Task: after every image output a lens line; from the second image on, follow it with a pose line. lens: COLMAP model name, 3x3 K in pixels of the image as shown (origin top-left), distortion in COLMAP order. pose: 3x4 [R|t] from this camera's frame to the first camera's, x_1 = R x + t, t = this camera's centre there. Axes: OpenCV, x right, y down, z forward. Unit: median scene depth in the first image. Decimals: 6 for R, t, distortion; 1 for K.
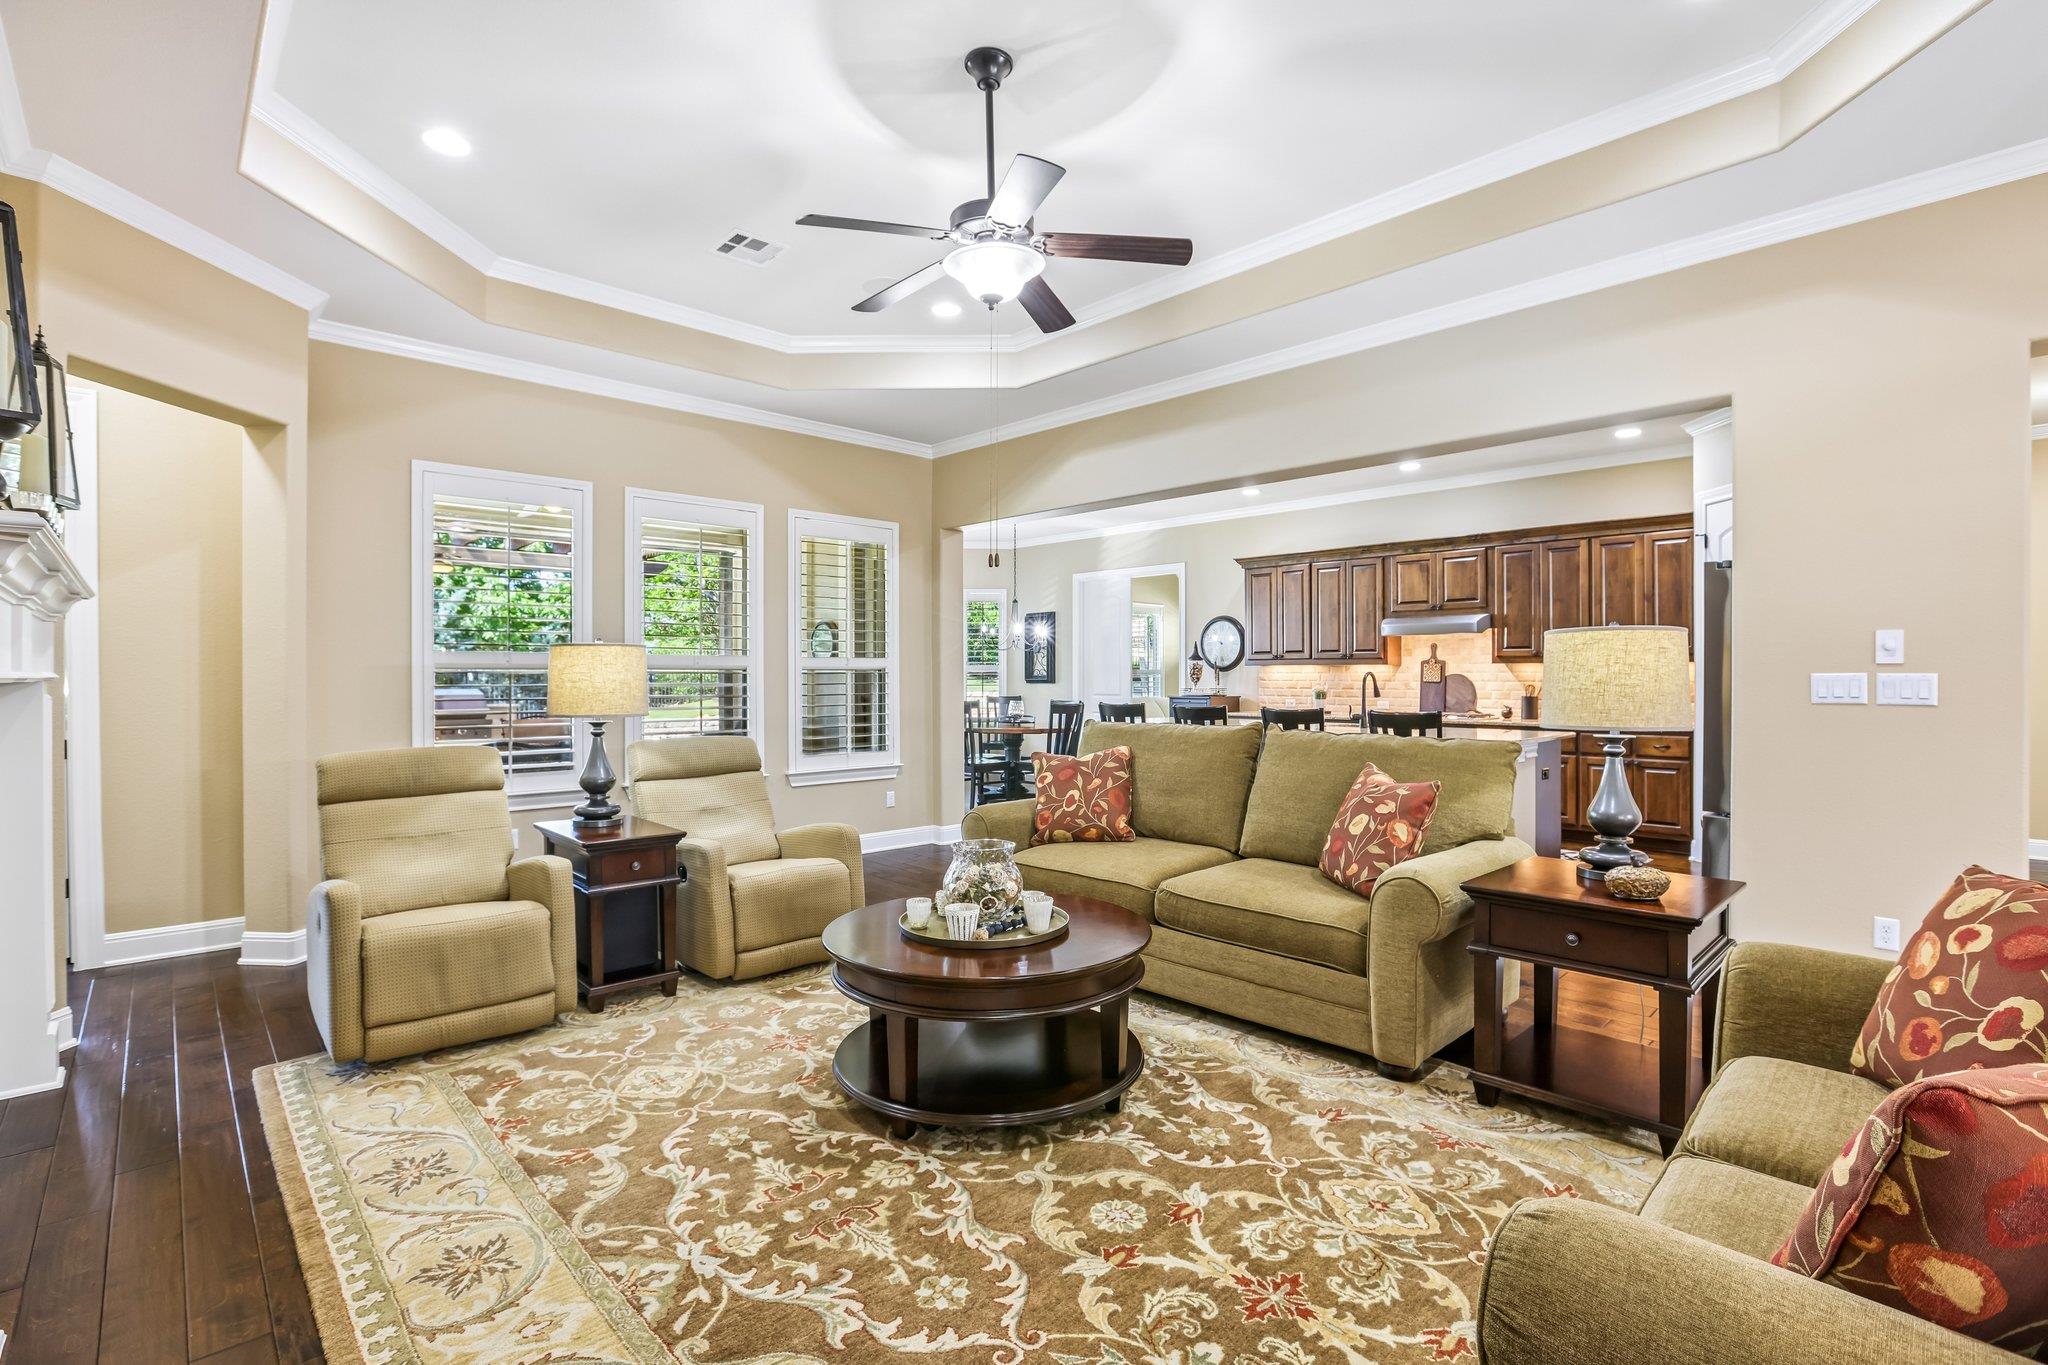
lens RADIAL K [[919.0, 0, 1024.0], [0, 919.0, 682.5], [0, 0, 1]] dist [-0.037480, 0.000494]
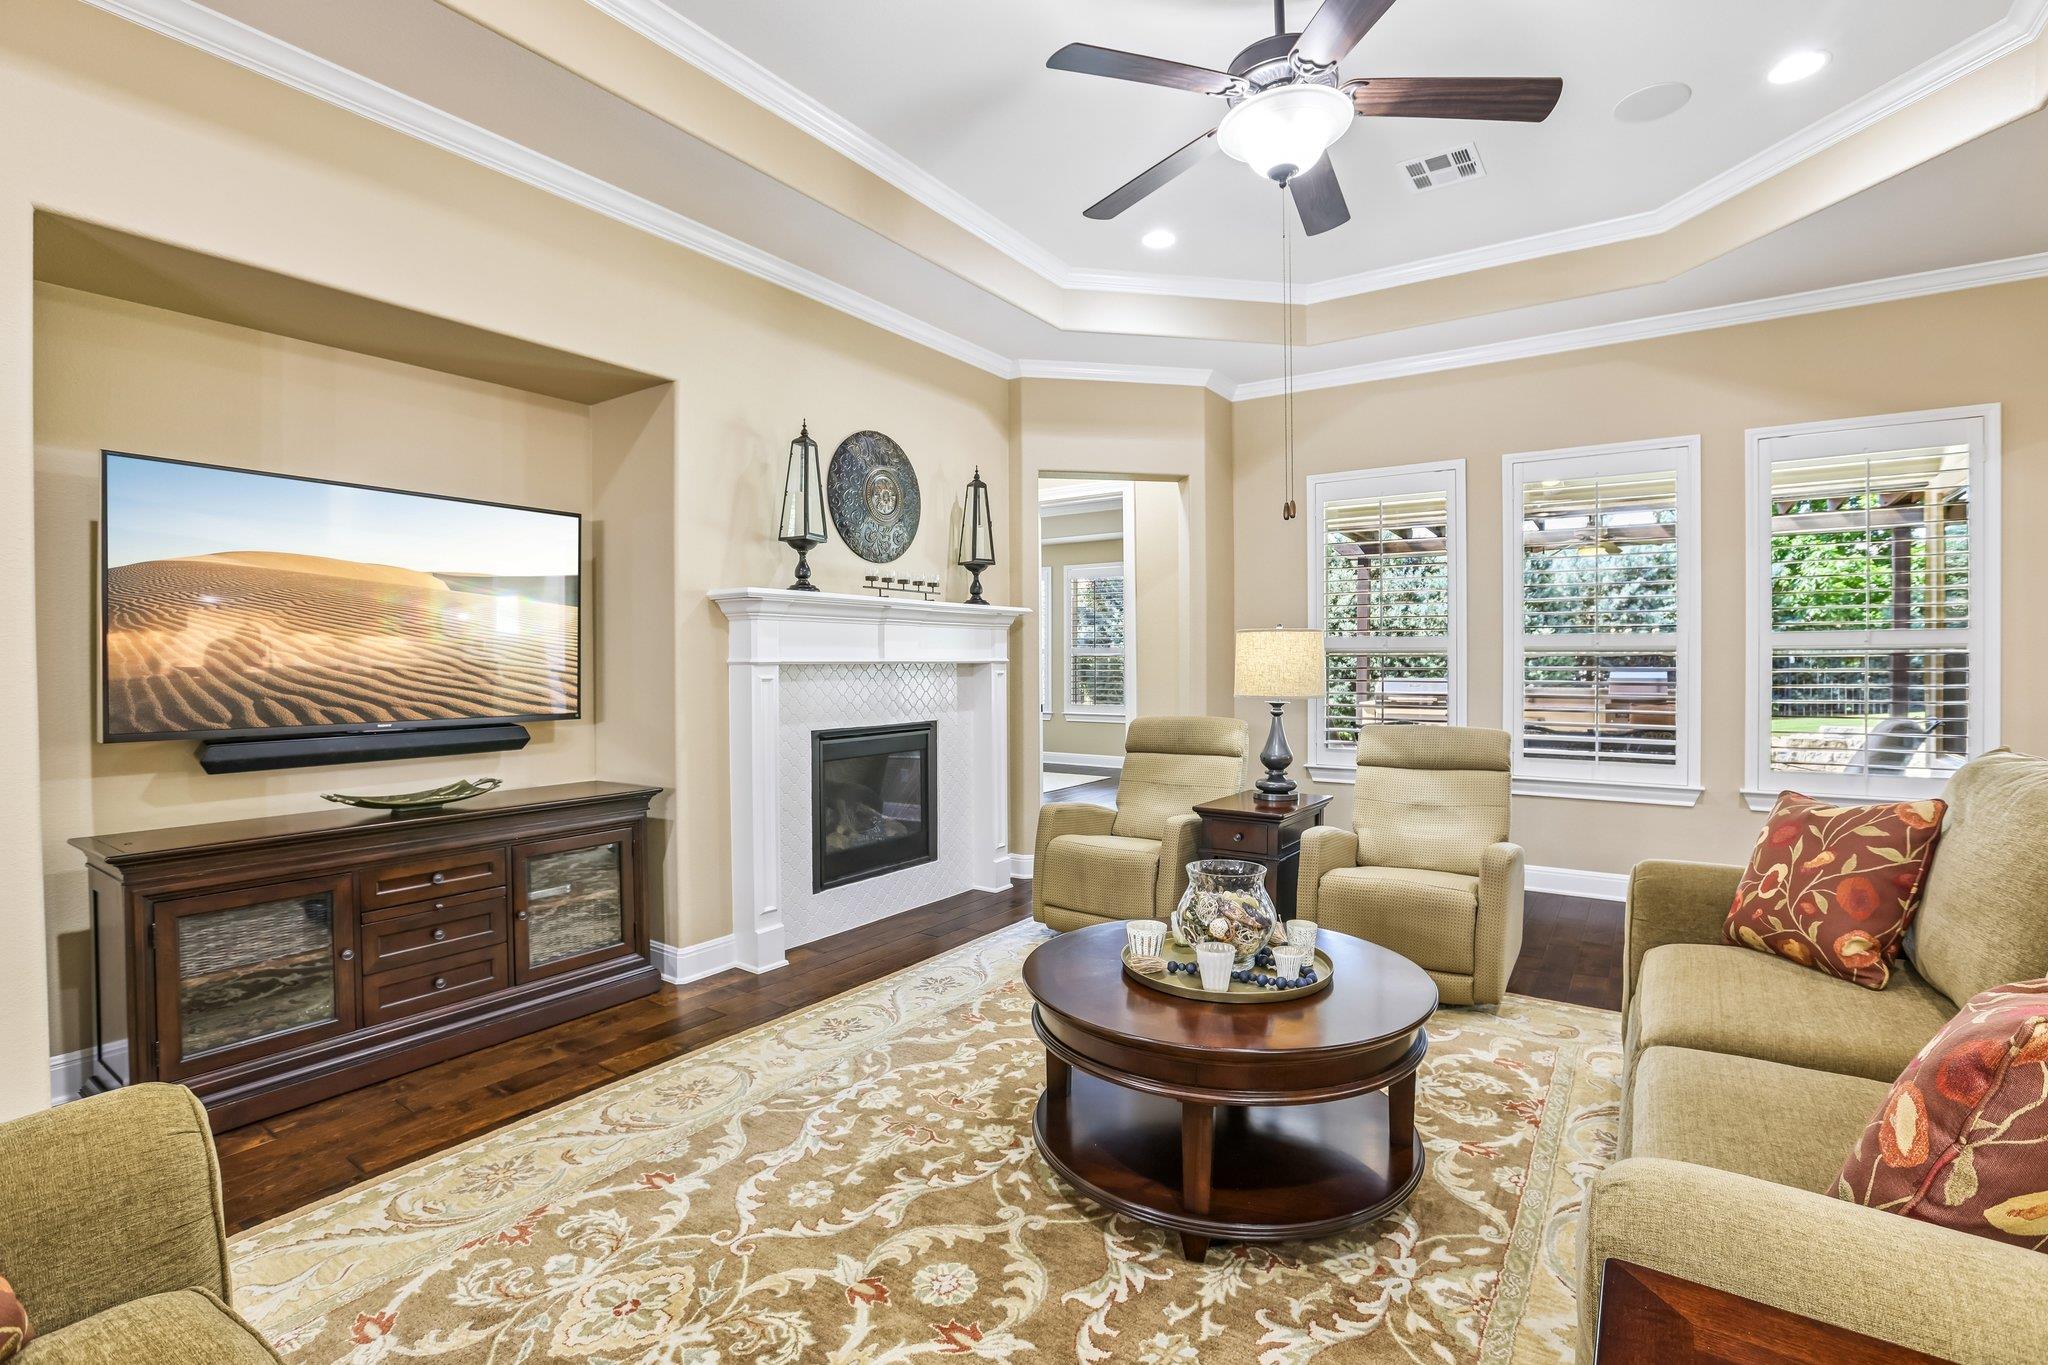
lens RADIAL K [[921.5, 0, 1047.9], [0, 921.5, 683.5], [0, 0, 1]] dist [-0.075040, 0.030923]
pose [[0.225806, 0.022570, -0.973911, 0.746619], [-0.003200, 0.999743, 0.022426, -0.002869], [0.974167, -0.001947, 0.225820, 0.713857]]
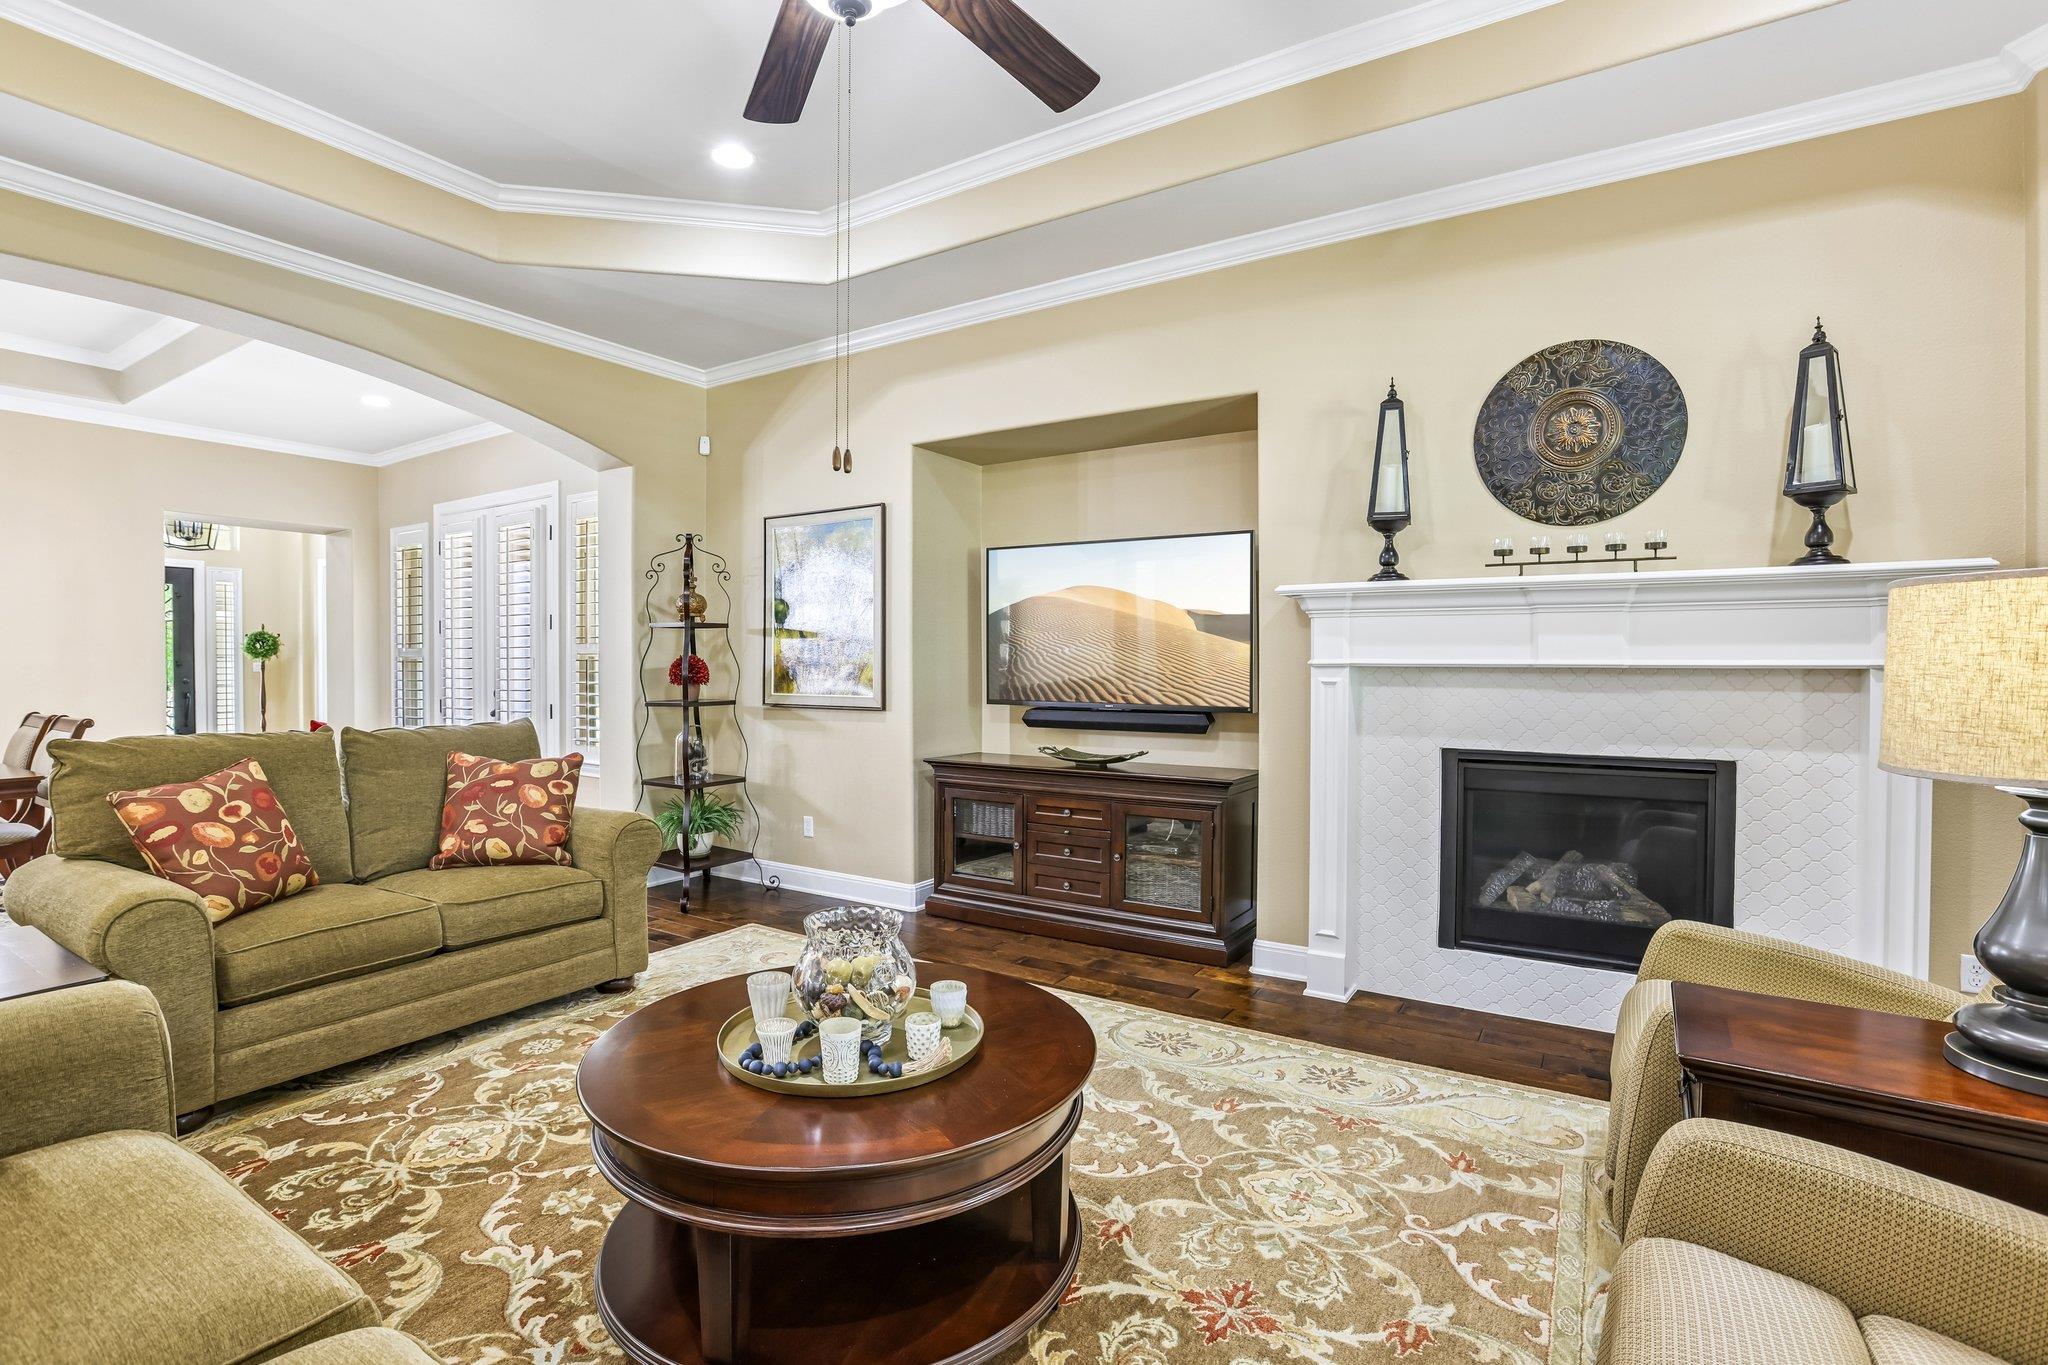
lens RADIAL K [[920.6, 0, 1052.4], [0, 920.6, 682.1], [0, 0, 1]] dist [-0.061307, 0.000146]
pose [[-0.963231, -0.003557, -0.268652, -0.004596], [-0.008852, 0.999790, 0.018501, 0.003413], [0.268530, 0.020199, -0.963060, 1.758004]]
